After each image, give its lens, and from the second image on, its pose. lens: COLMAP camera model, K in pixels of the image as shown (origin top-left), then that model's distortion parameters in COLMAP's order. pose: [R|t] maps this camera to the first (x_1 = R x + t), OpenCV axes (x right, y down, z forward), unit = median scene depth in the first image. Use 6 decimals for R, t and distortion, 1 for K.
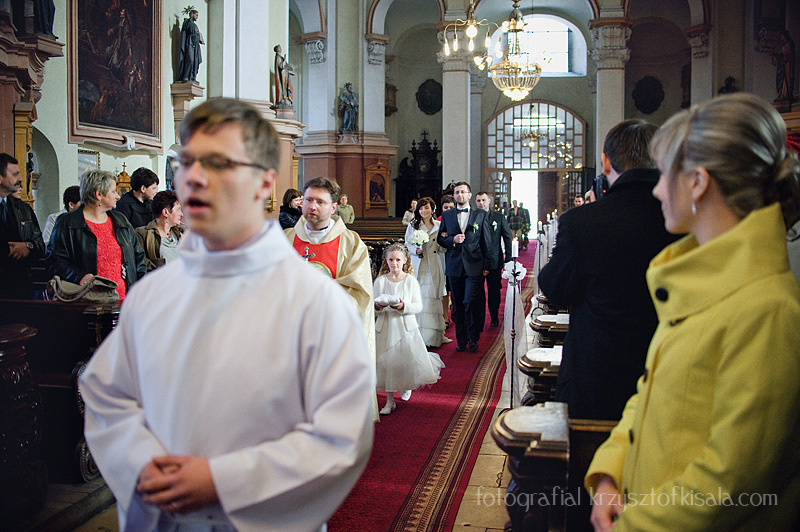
lens RADIAL K [[803.0, 0, 400.0], [0, 803.0, 266.0], [0, 0, 1]] dist [-0.184626, 0.193098]
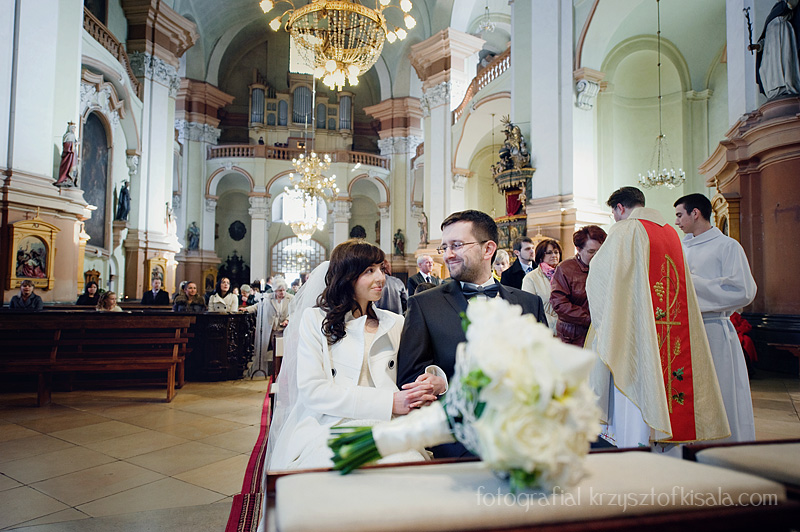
lens RADIAL K [[522.7, 0, 400.0], [0, 522.7, 266.0], [0, 0, 1]] dist [0.002332, -0.000179]
pose [[0.919447, 0.025797, 0.392366, -0.096858], [0.026904, 0.991380, -0.128225, 0.026119], [-0.392292, 0.128452, 0.910828, -0.211123]]
